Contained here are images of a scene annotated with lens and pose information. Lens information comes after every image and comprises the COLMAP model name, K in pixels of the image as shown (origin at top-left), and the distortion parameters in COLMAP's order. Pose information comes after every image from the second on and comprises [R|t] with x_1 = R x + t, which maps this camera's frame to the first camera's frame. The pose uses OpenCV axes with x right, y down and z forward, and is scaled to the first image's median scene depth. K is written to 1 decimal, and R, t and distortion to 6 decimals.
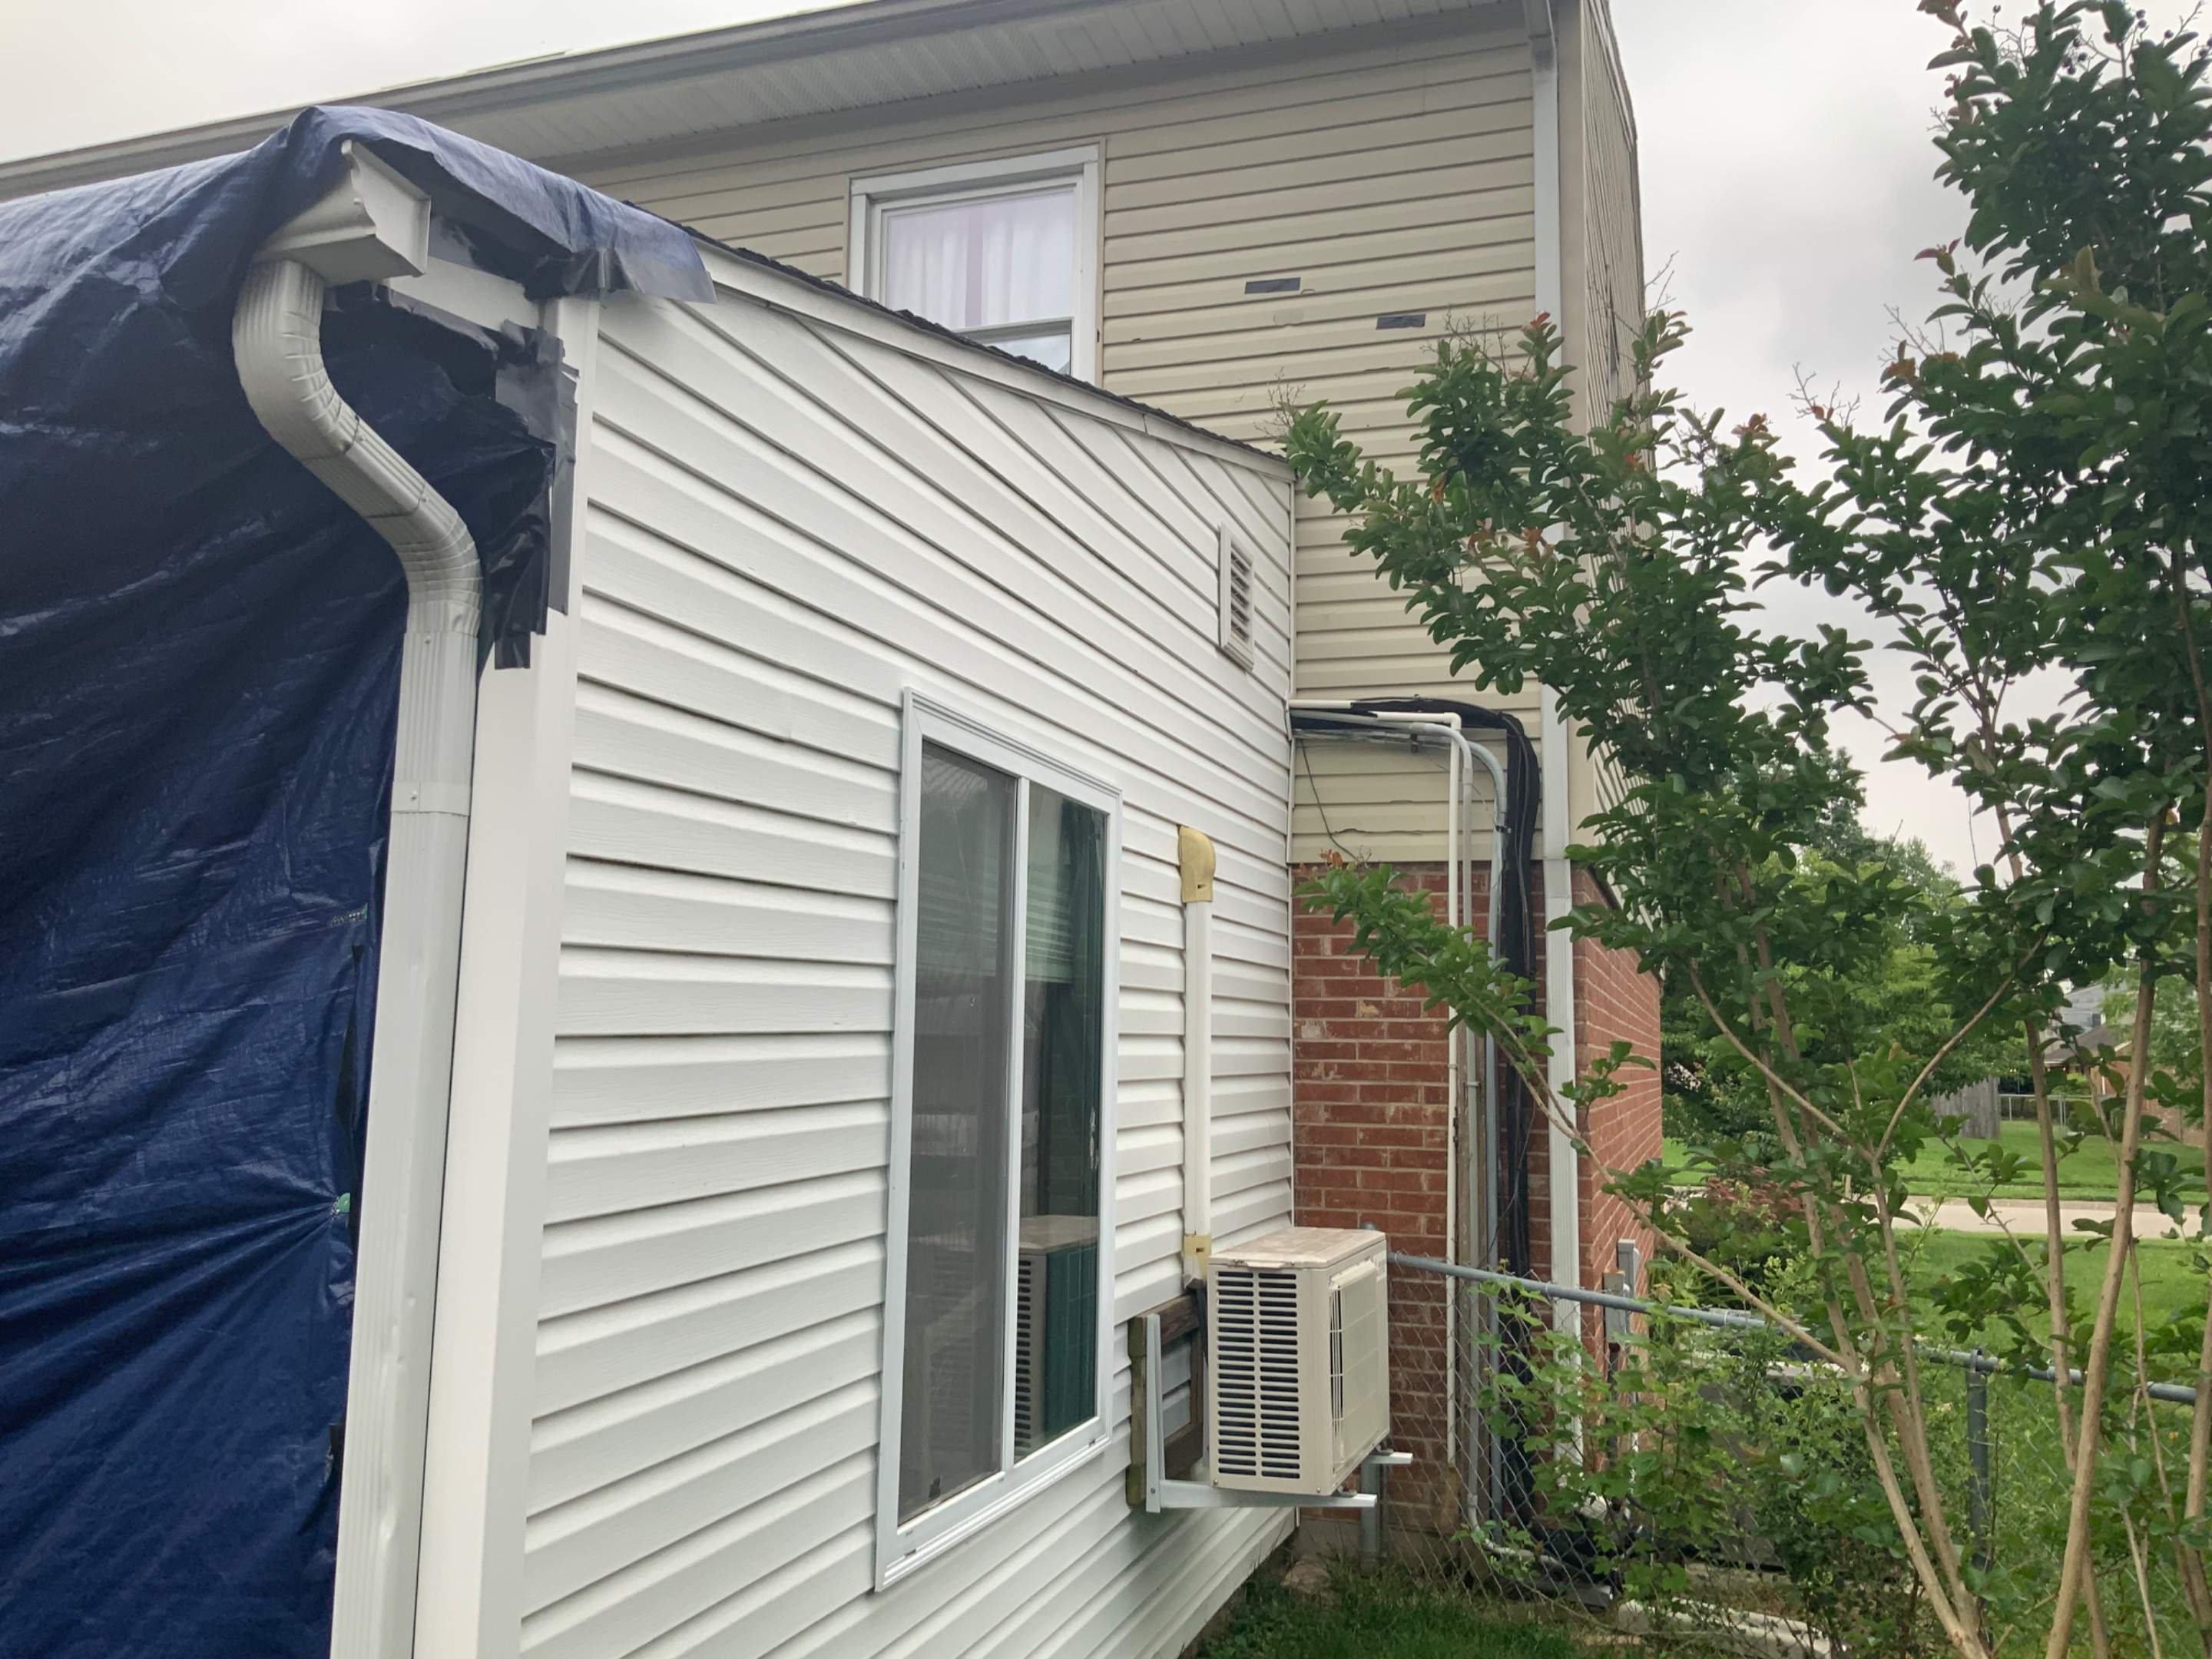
lens RADIAL K [[1746.2, 0, 1147.6], [0, 1746.2, 841.6], [0, 0, 1]] dist [0.099565, -0.174868]
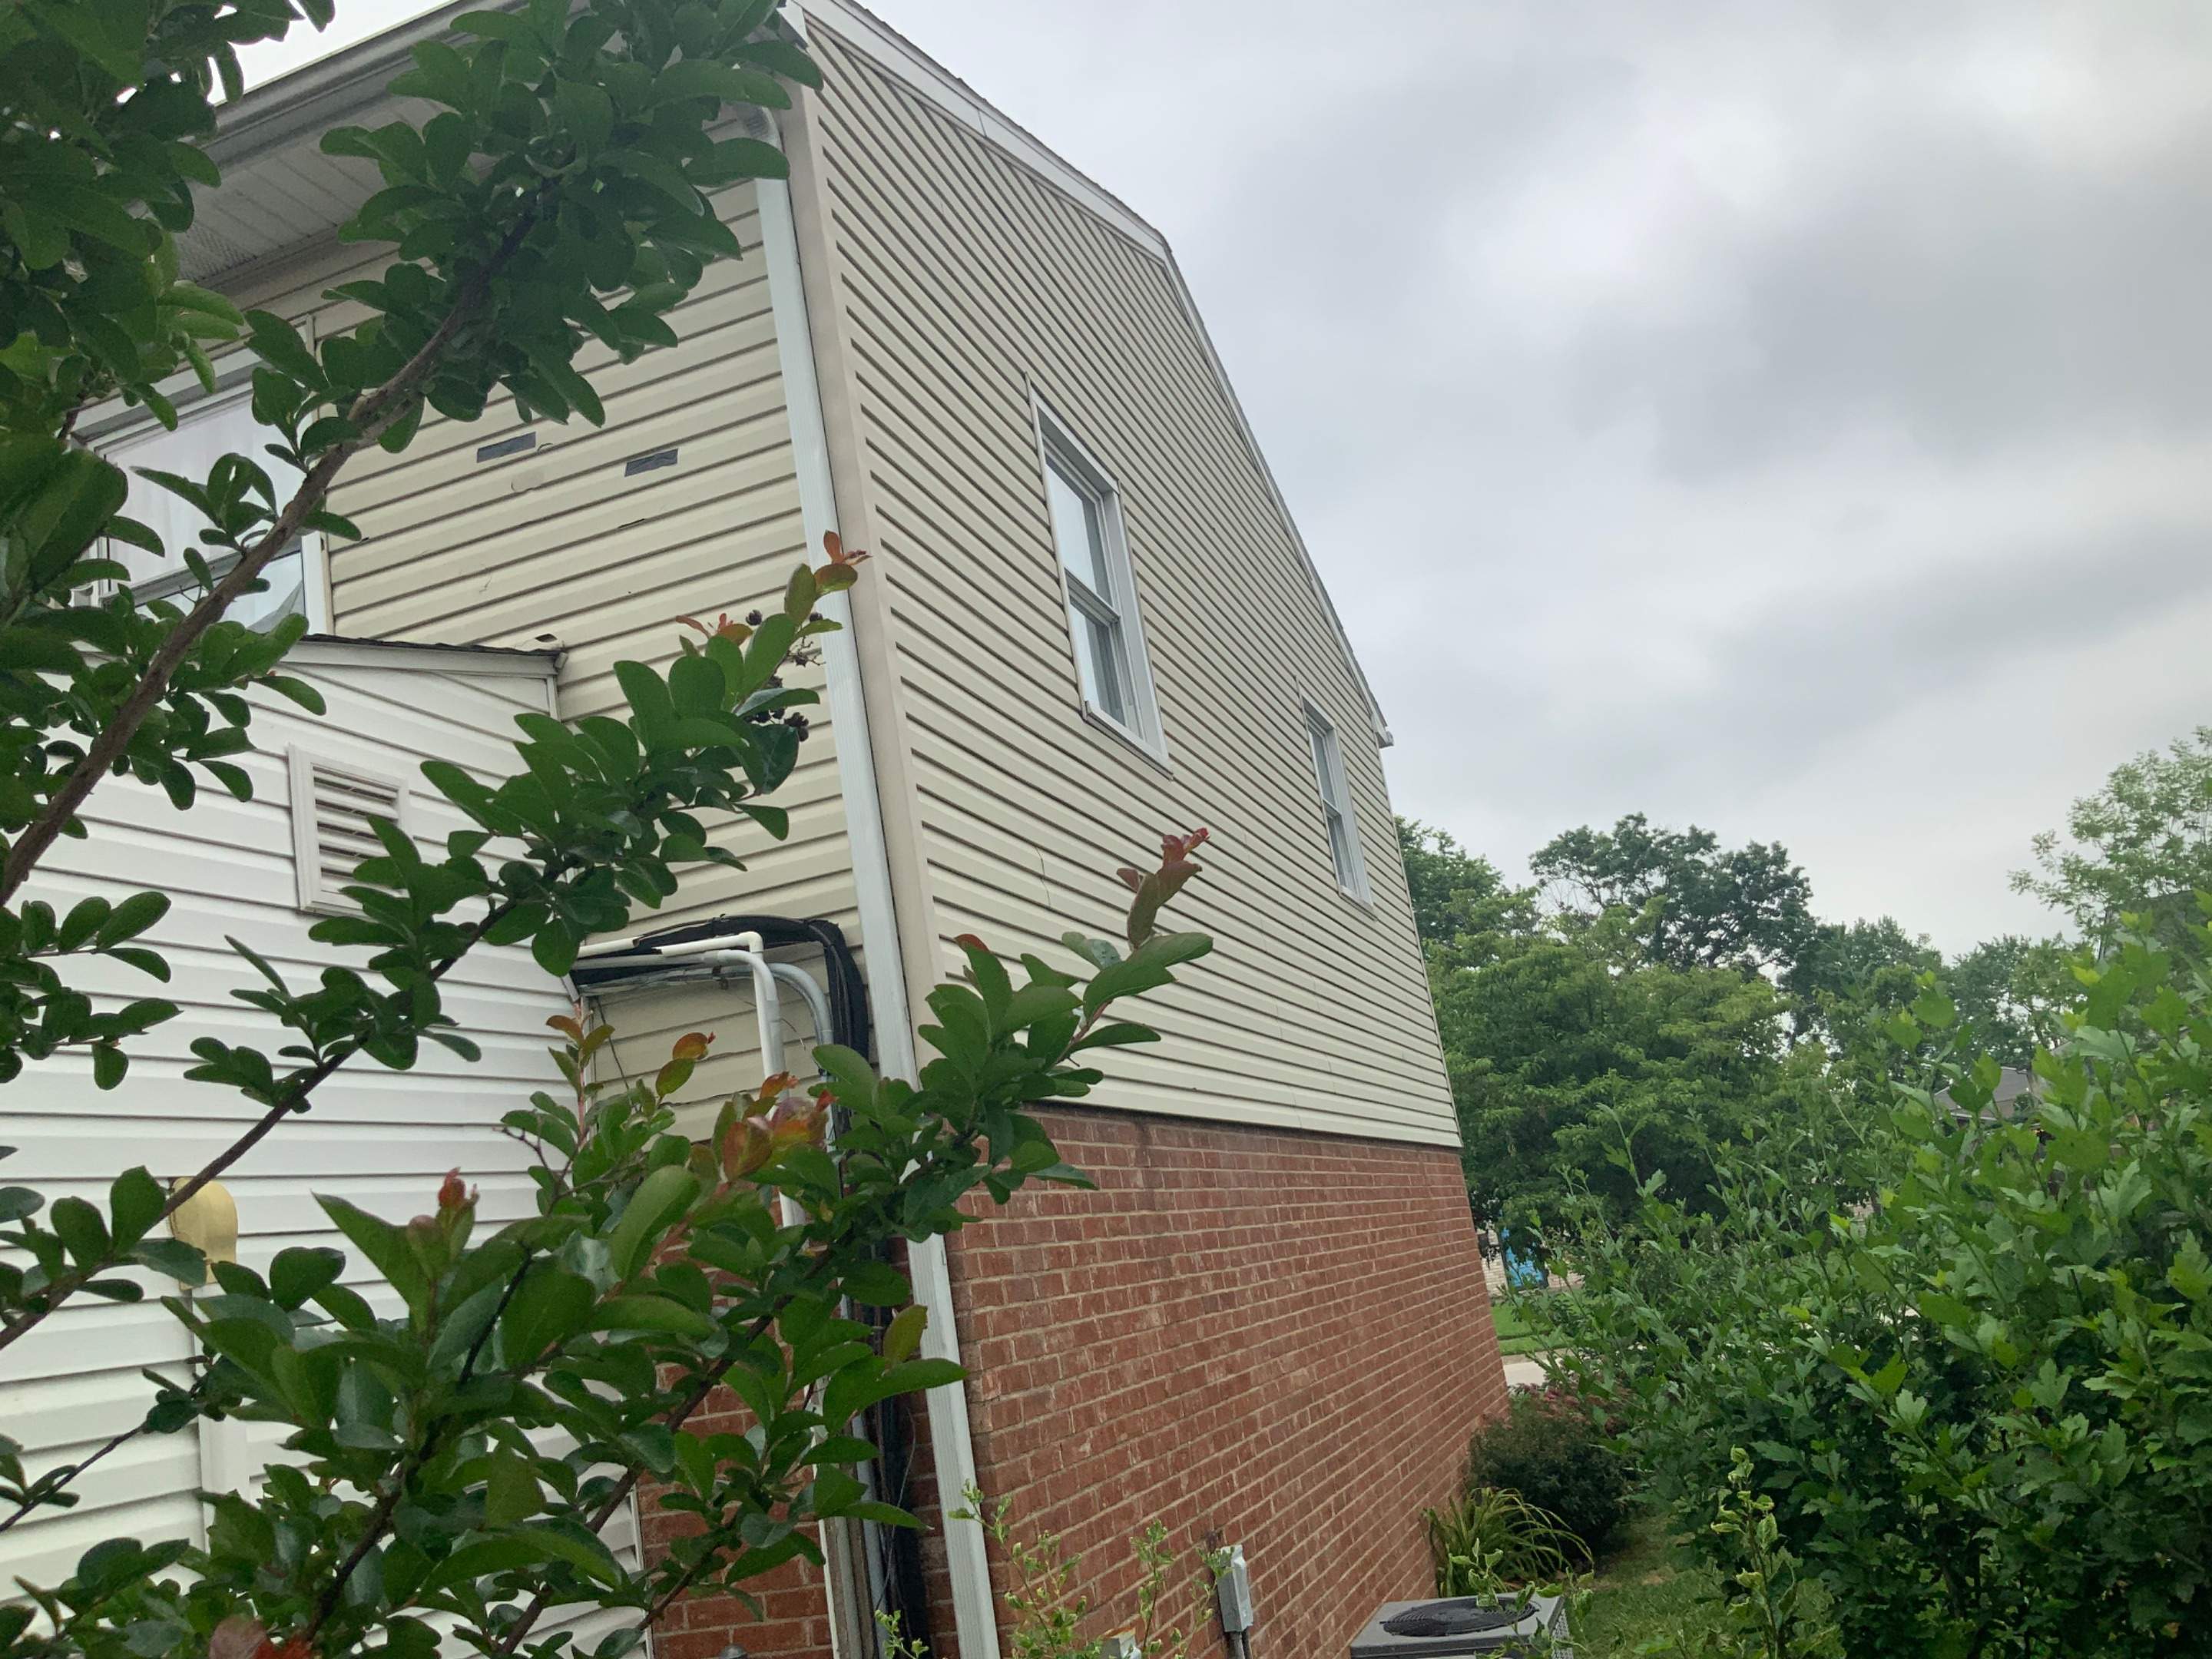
lens RADIAL K [[1746.2, 0, 1147.6], [0, 1746.2, 841.6], [0, 0, 1]] dist [0.099565, -0.174868]
pose [[0.984358, -0.174244, 0.026037, 0.327059], [0.176105, 0.977405, -0.116905, 0.008172], [-0.005078, 0.119662, 0.992802, 0.229079]]
